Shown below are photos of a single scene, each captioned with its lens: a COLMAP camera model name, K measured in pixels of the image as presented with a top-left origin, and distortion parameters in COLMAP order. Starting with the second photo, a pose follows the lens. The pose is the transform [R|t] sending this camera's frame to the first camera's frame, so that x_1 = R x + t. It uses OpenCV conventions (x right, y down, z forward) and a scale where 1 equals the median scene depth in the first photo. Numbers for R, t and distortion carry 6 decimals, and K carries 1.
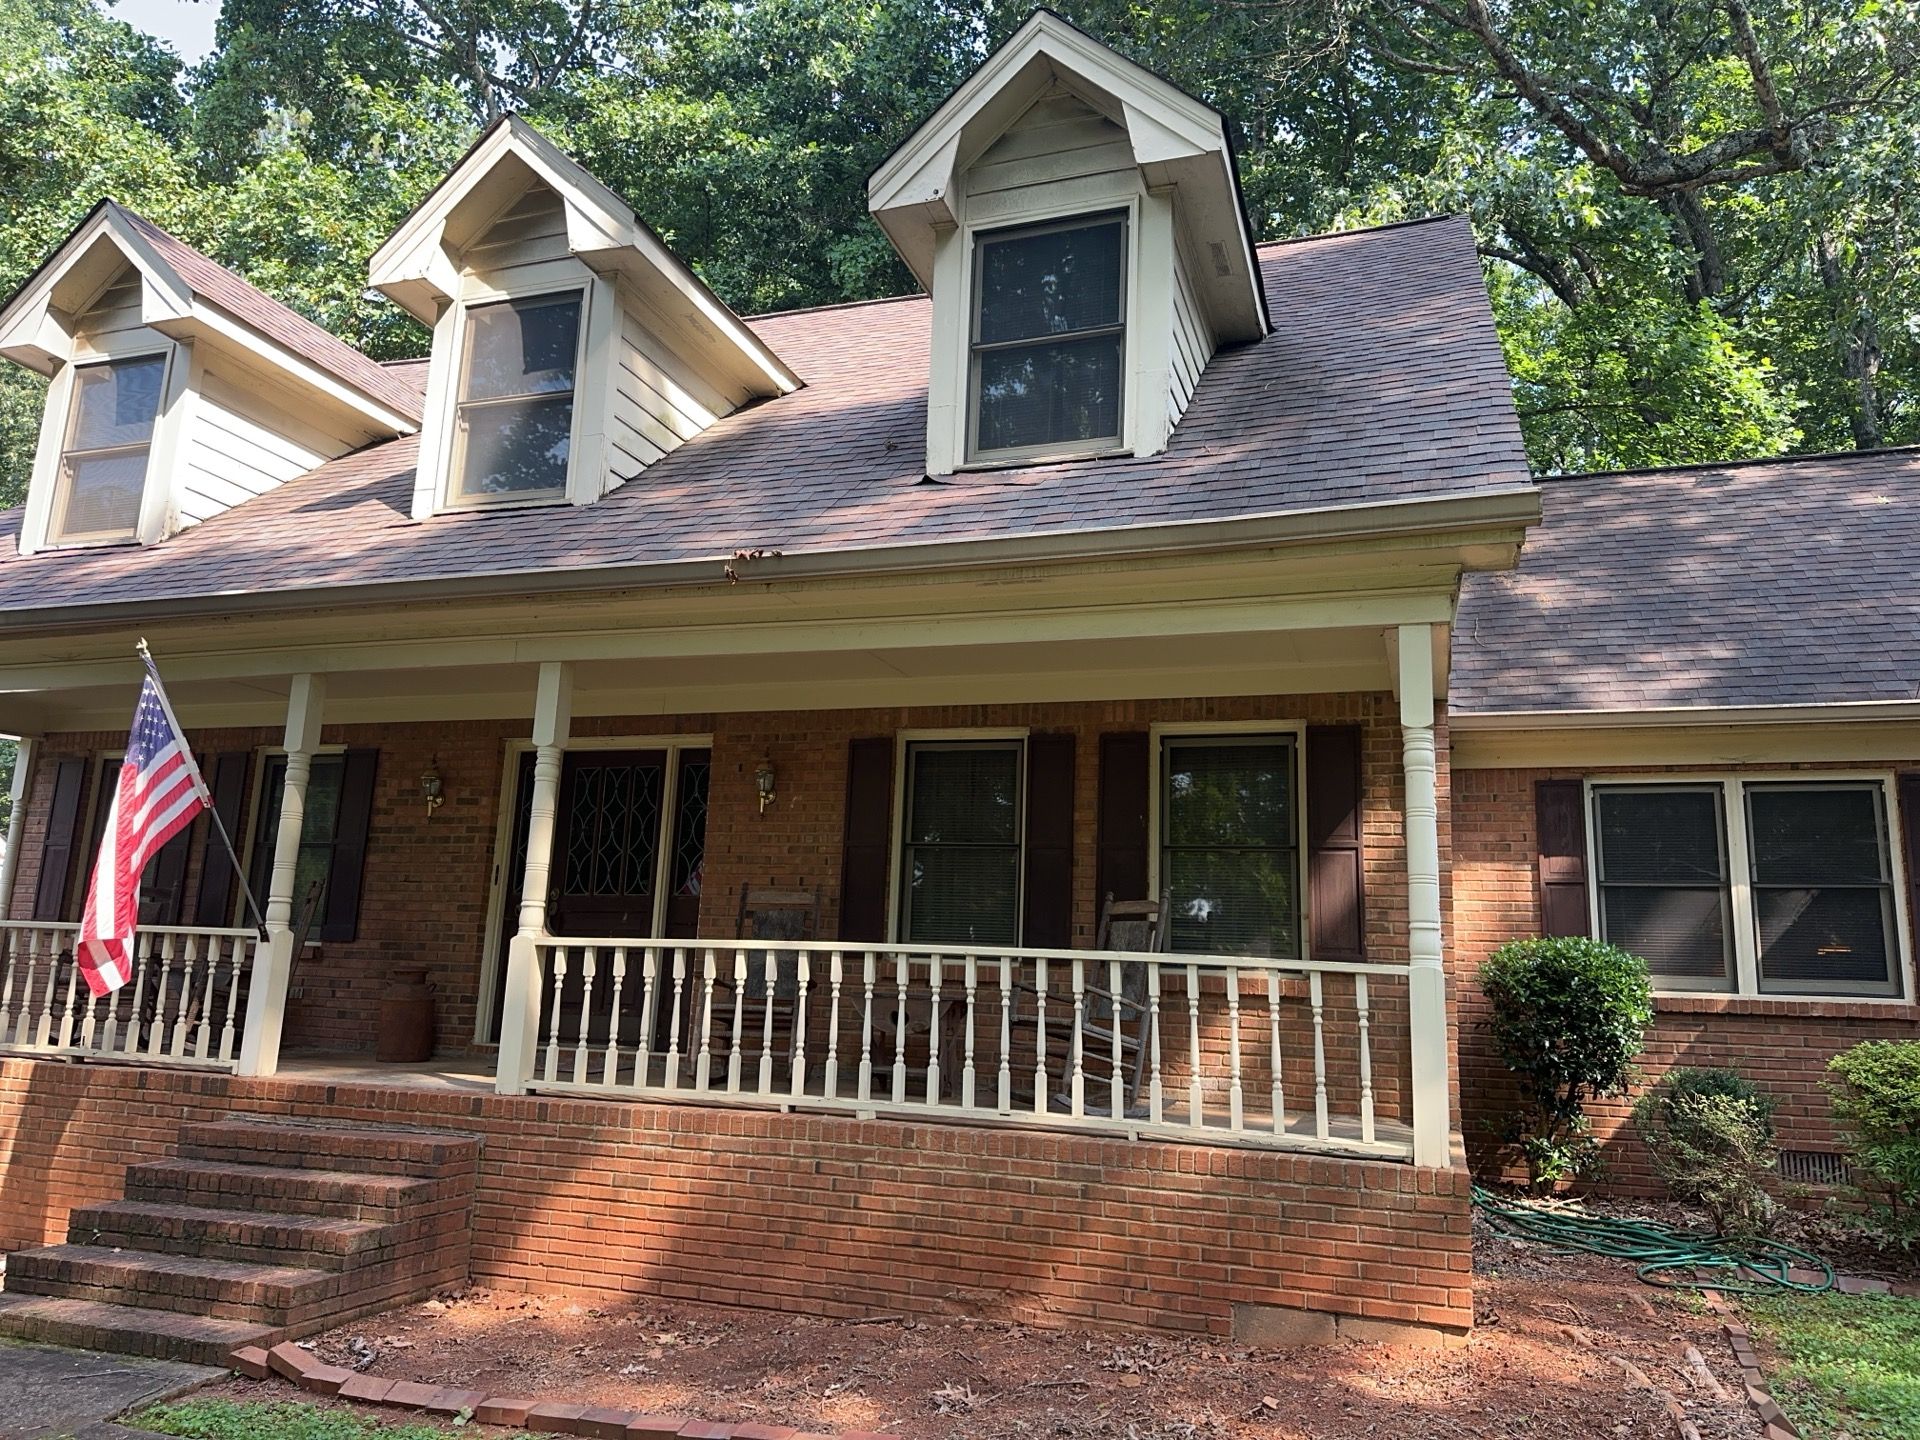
lens RADIAL K [[1306.8, 0, 946.7], [0, 1306.8, 710.5], [0, 0, 1]] dist [0.045193, -0.046533]
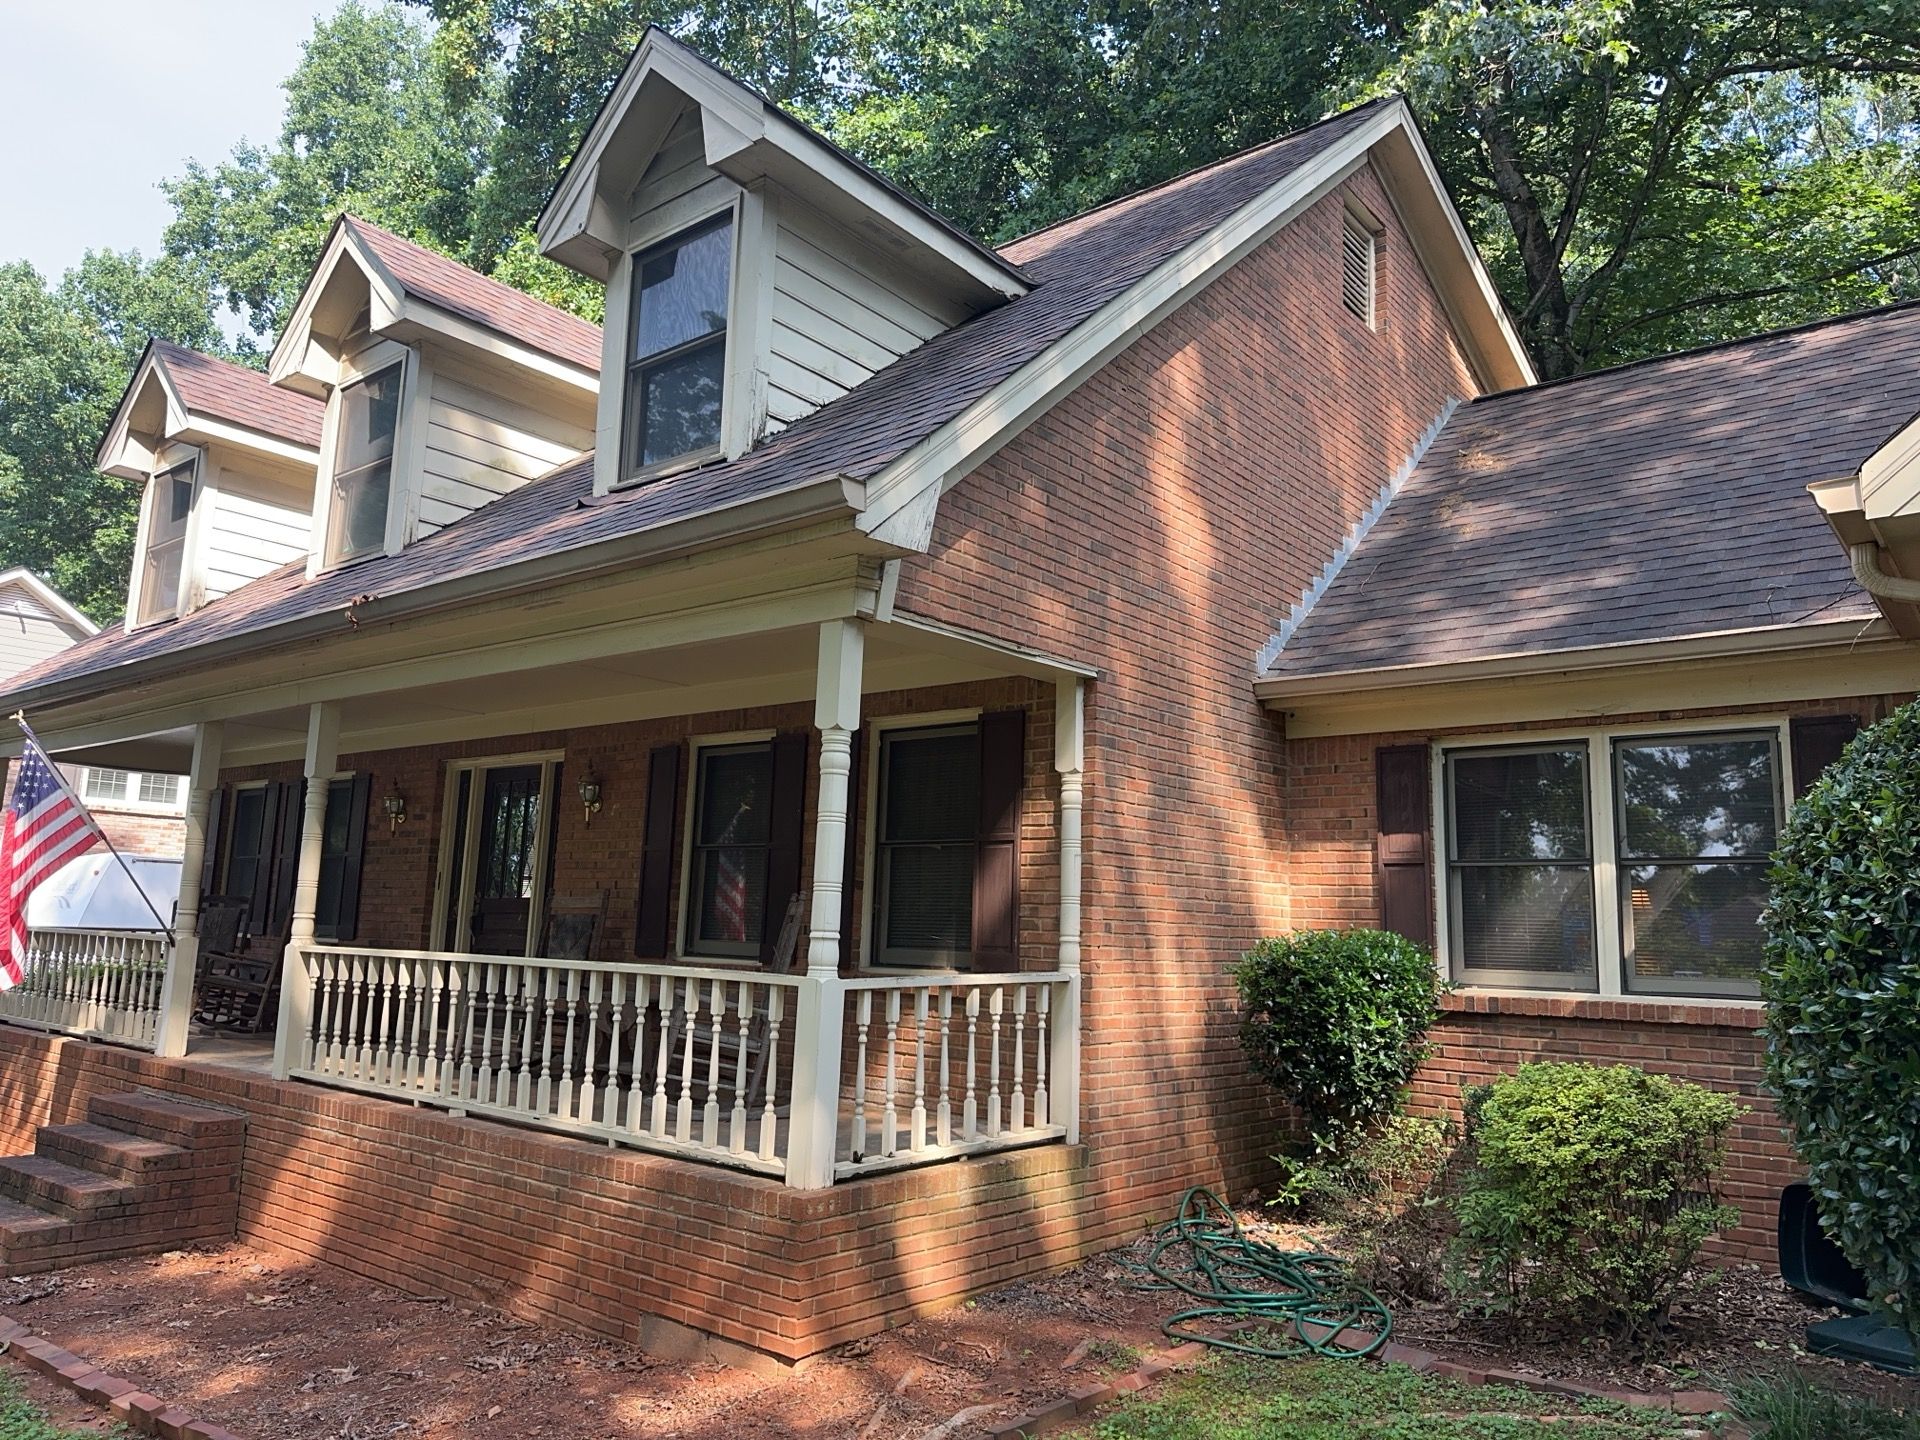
lens RADIAL K [[1306.8, 0, 970.7], [0, 1306.8, 709.5], [0, 0, 1]] dist [0.045193, -0.046533]
pose [[0.939801, -0.065215, -0.335443, 0.542885], [0.073914, 0.997177, 0.013217, -0.004161], [0.333634, -0.037215, 0.941968, 0.097954]]
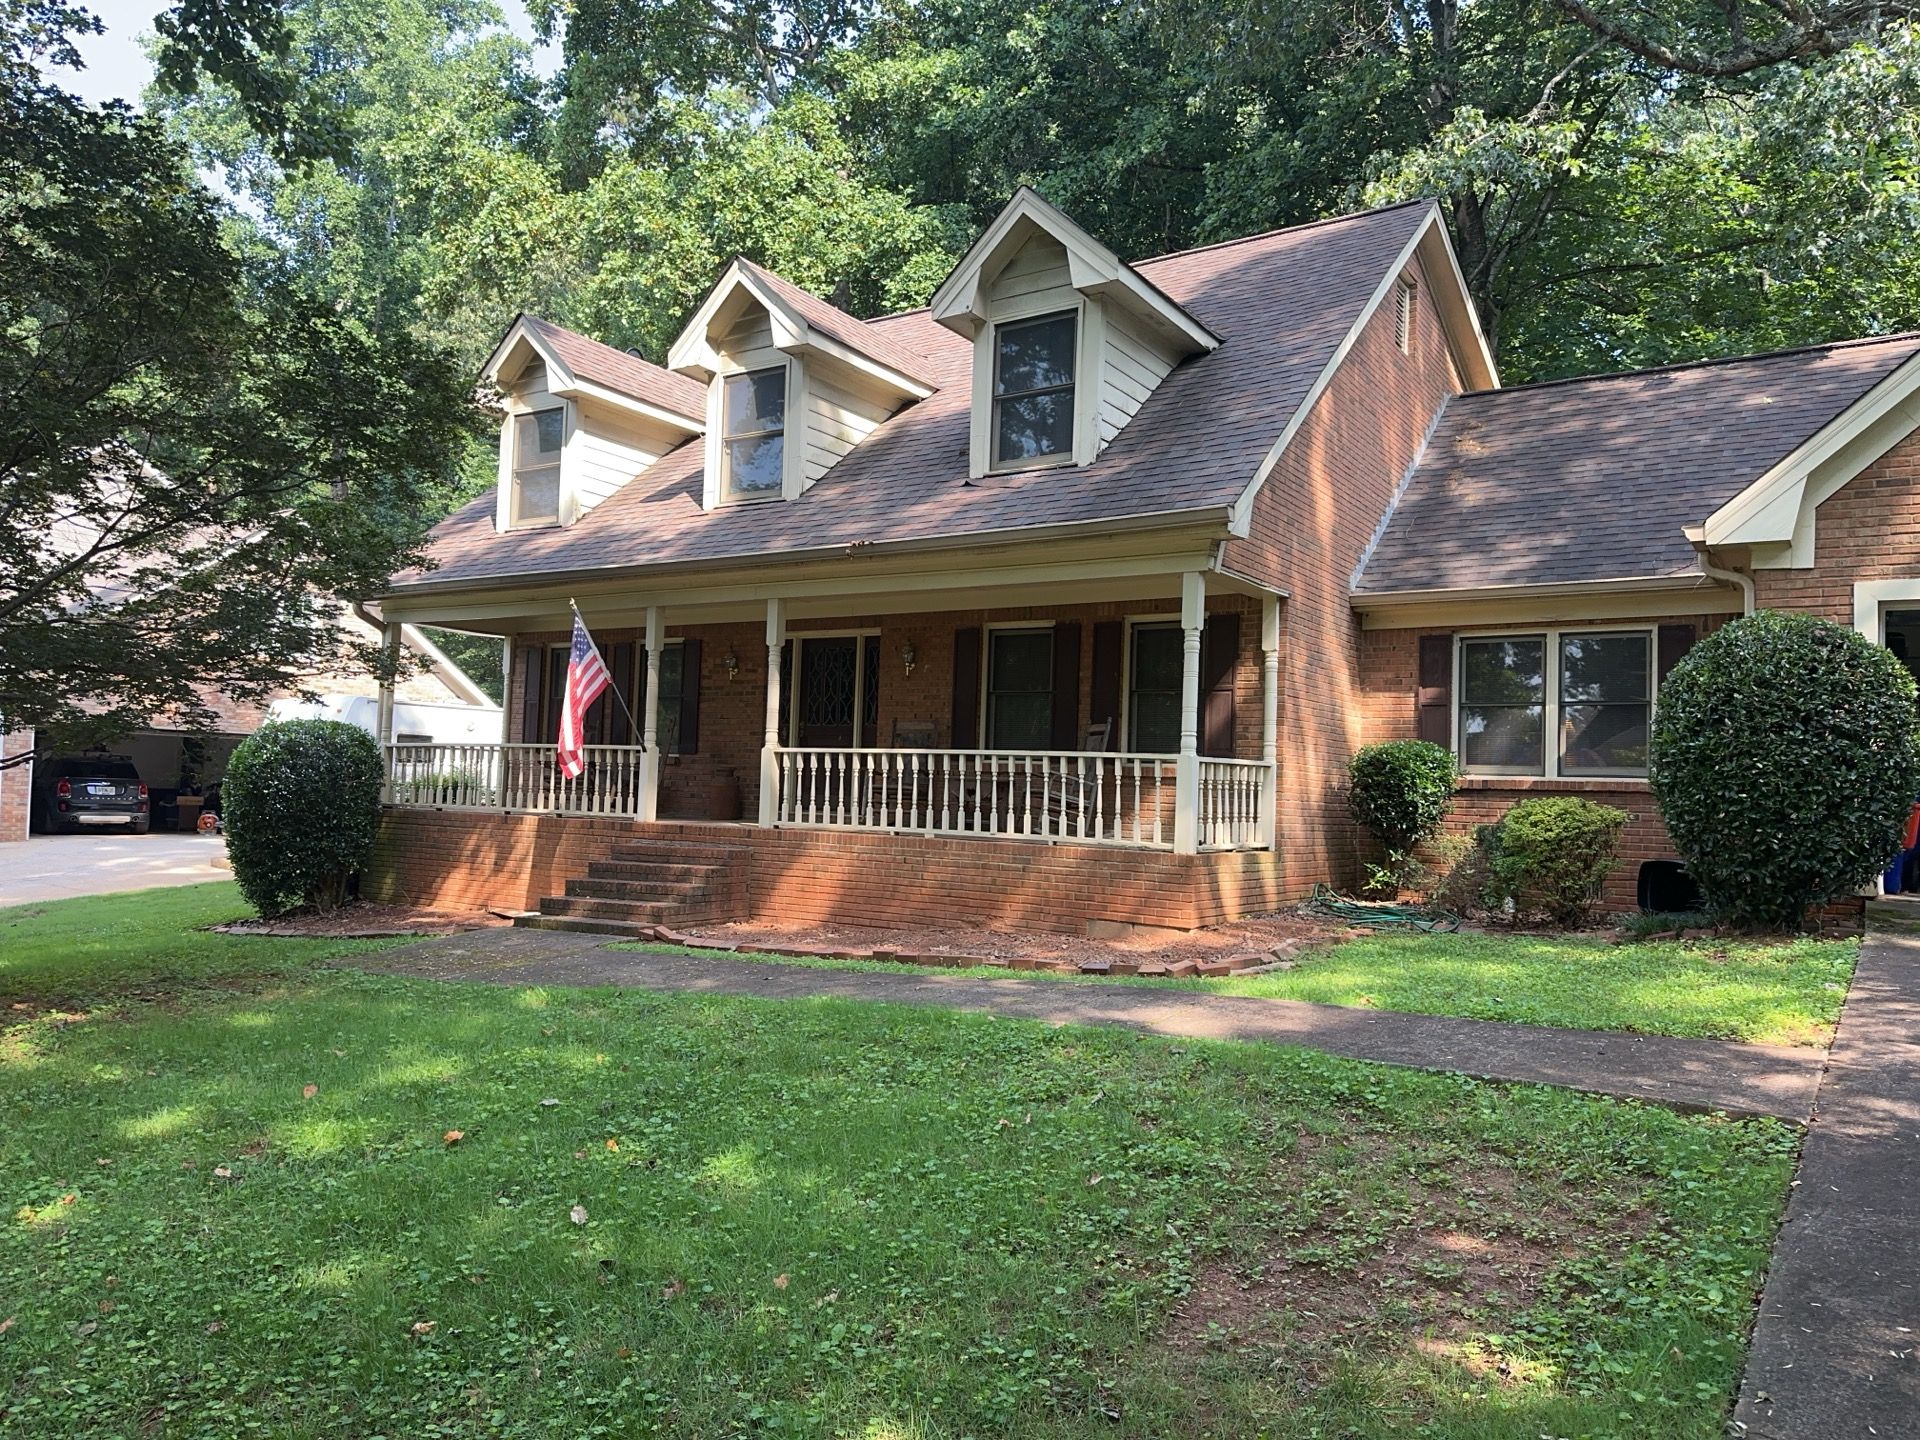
lens RADIAL K [[1306.8, 0, 962.7], [0, 1306.8, 709.3], [0, 0, 1]] dist [0.045193, -0.046533]
pose [[0.968444, -0.020260, -0.248406, 0.350314], [0.053074, 0.990594, 0.126123, -0.086916], [0.243514, -0.135327, 0.960410, -0.607254]]
